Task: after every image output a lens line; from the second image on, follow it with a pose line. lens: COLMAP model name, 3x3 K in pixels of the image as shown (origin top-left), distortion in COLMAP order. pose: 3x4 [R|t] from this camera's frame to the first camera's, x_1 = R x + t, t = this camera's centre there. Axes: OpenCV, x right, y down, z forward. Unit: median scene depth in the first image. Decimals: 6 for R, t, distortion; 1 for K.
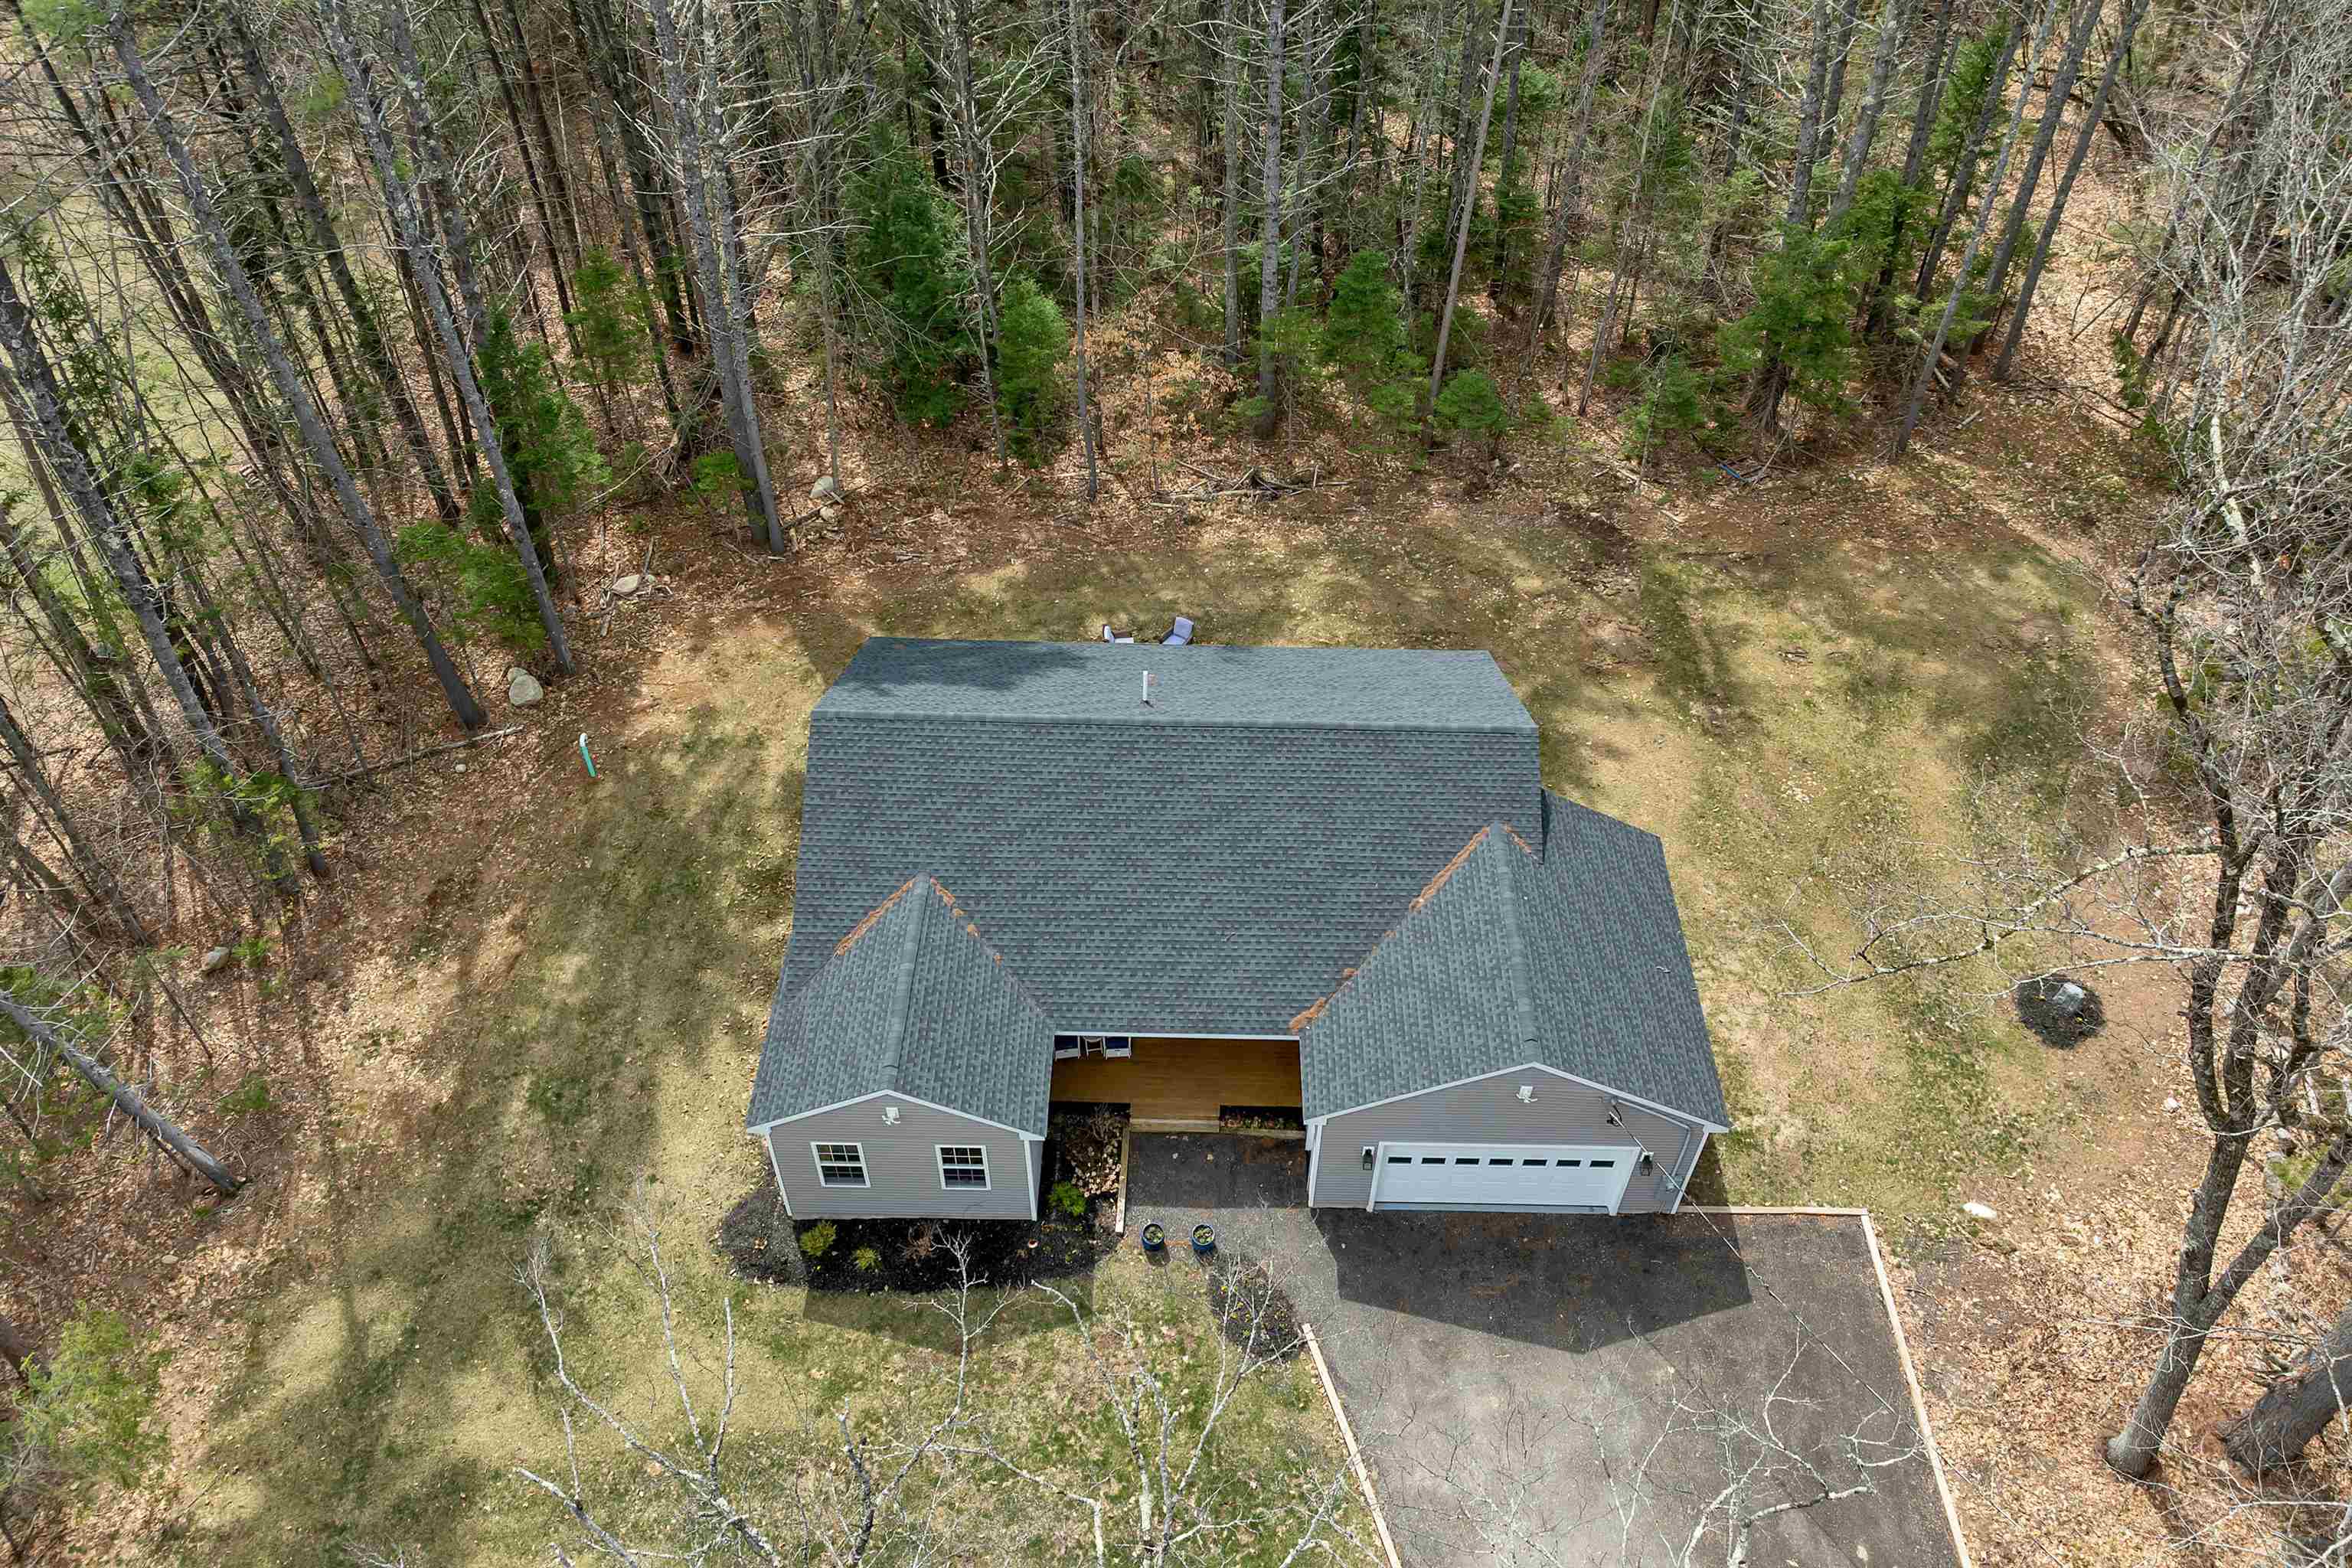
lens RADIAL K [[1705.0, 0, 1184.3], [0, 1705.0, 782.5], [0, 0, 1]] dist [-0.033286, -0.006883]
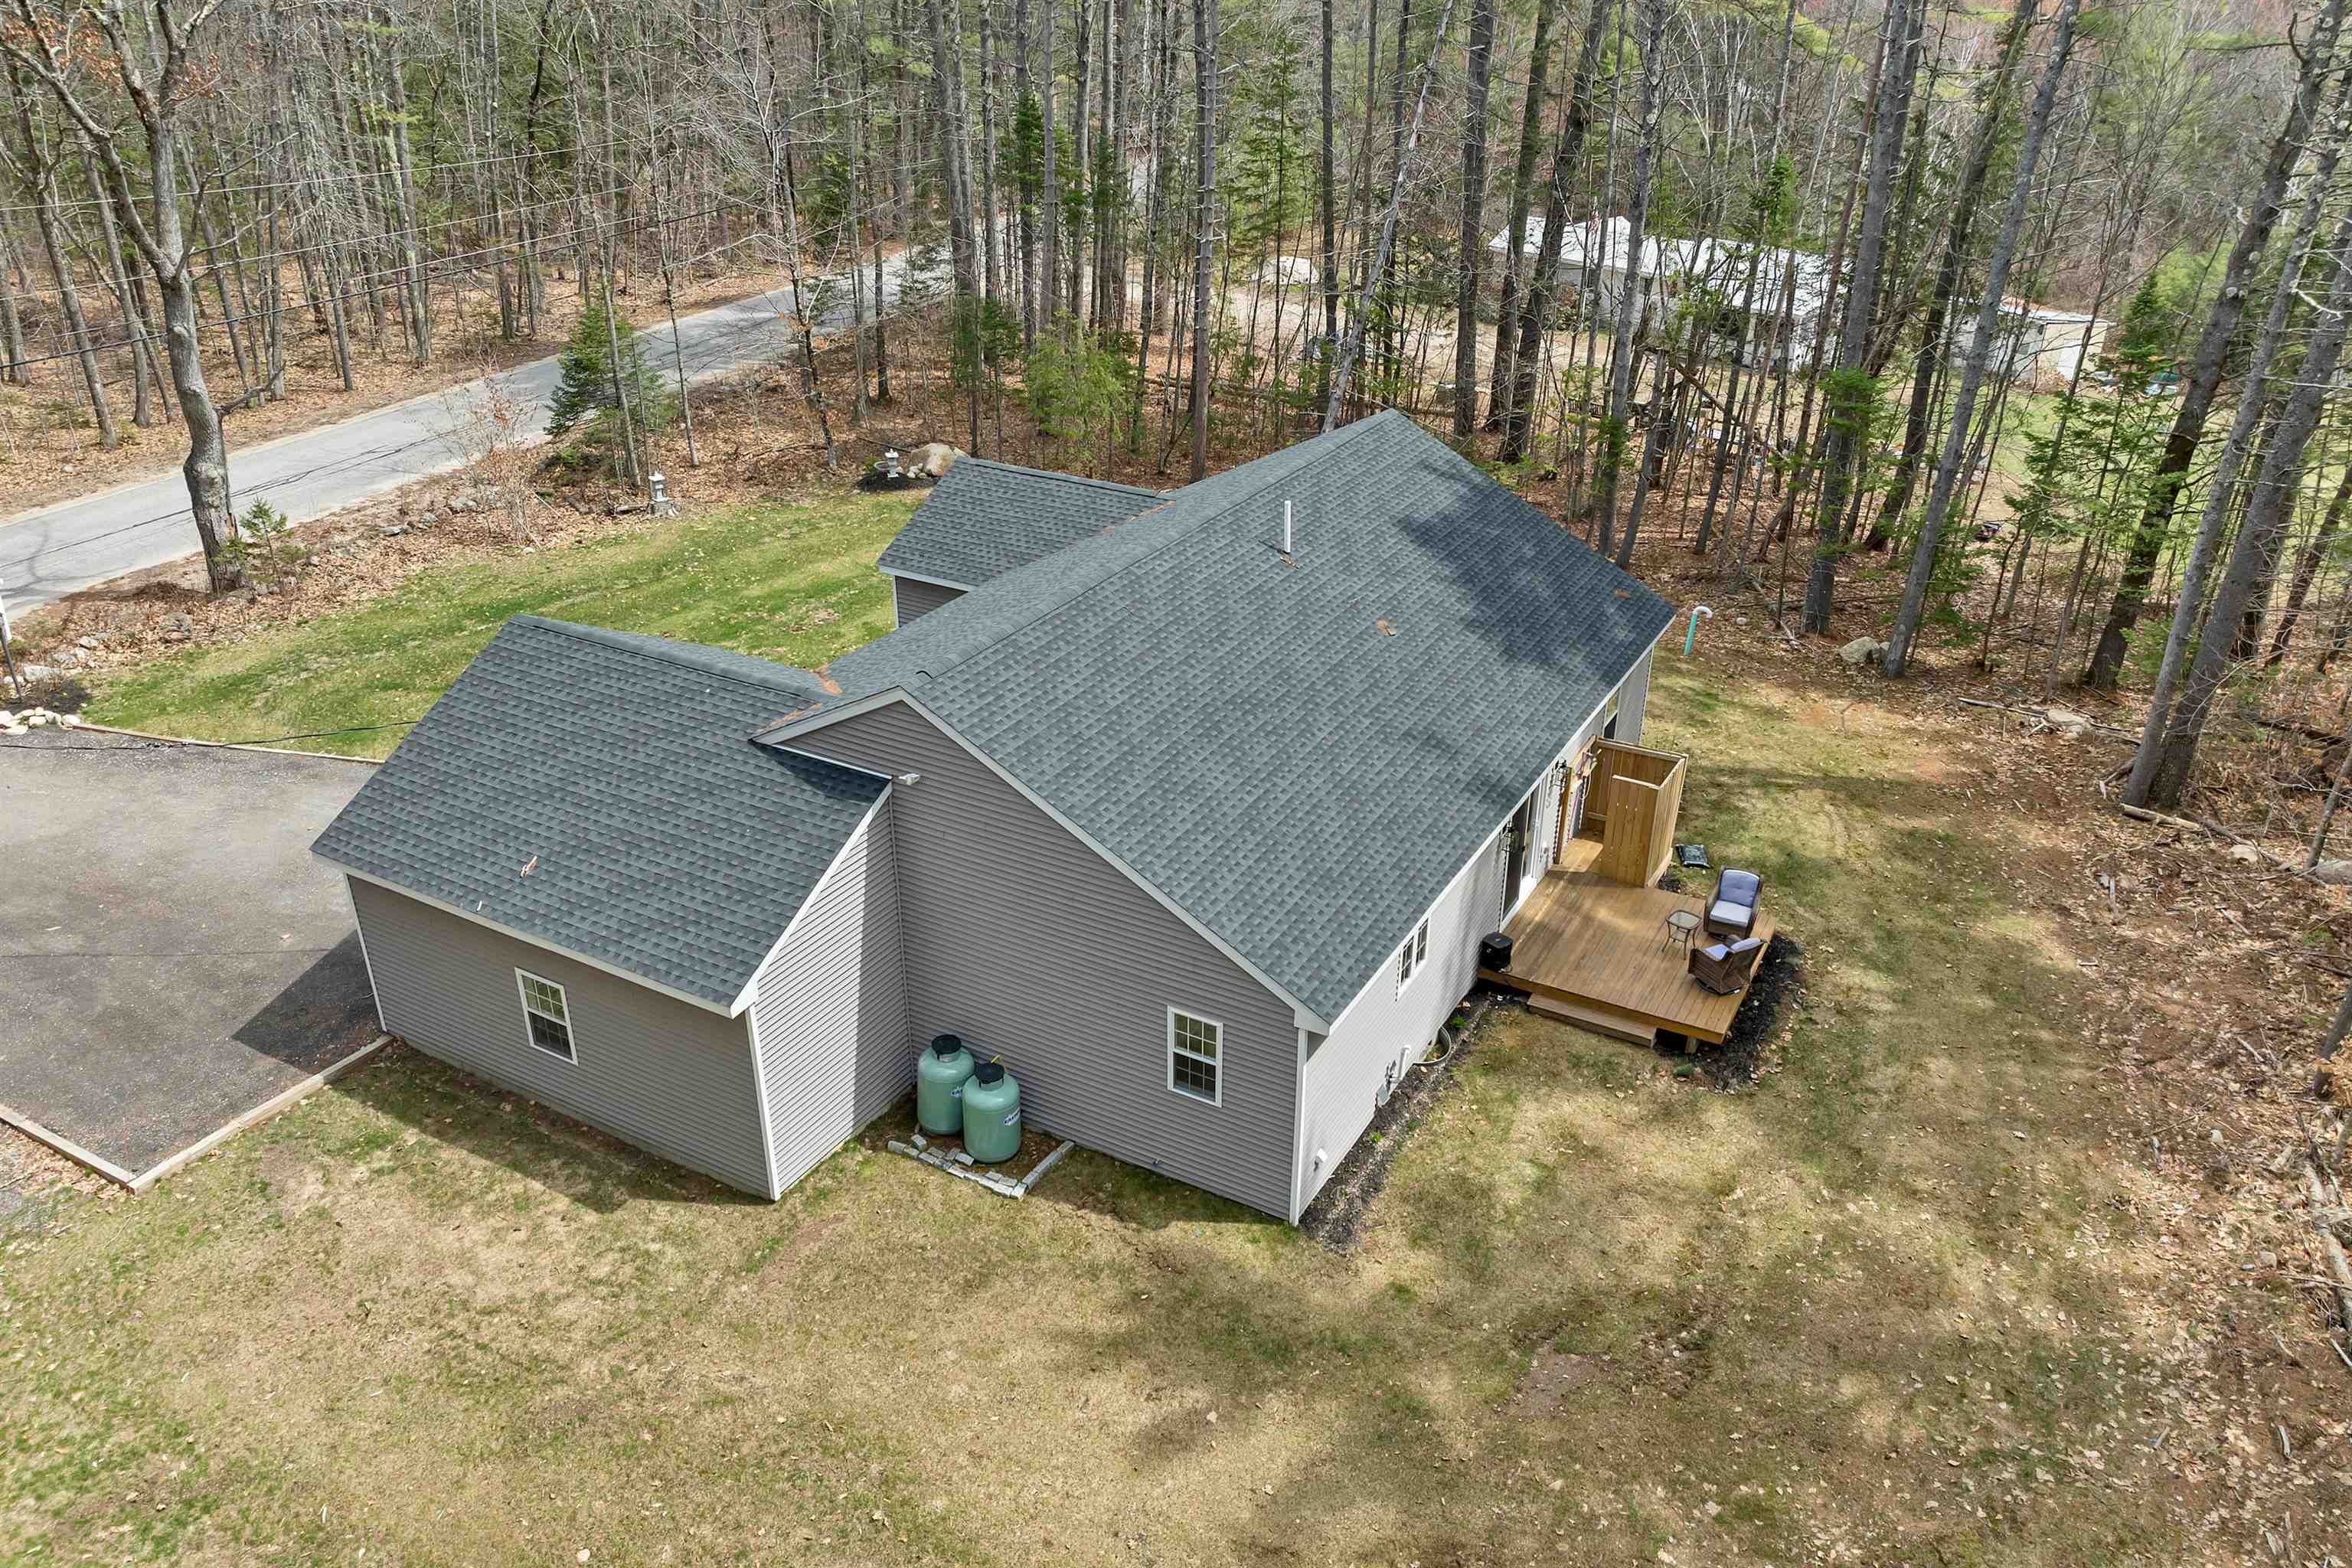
lens RADIAL K [[1705.0, 0, 1196.5], [0, 1705.0, 790.4], [0, 0, 1]] dist [-0.033286, -0.006883]
pose [[-0.463280, 0.391462, -0.795065, 0.613250], [-0.638586, 0.474598, 0.605776, -0.415230], [0.614475, 0.788362, 0.030111, 1.035238]]
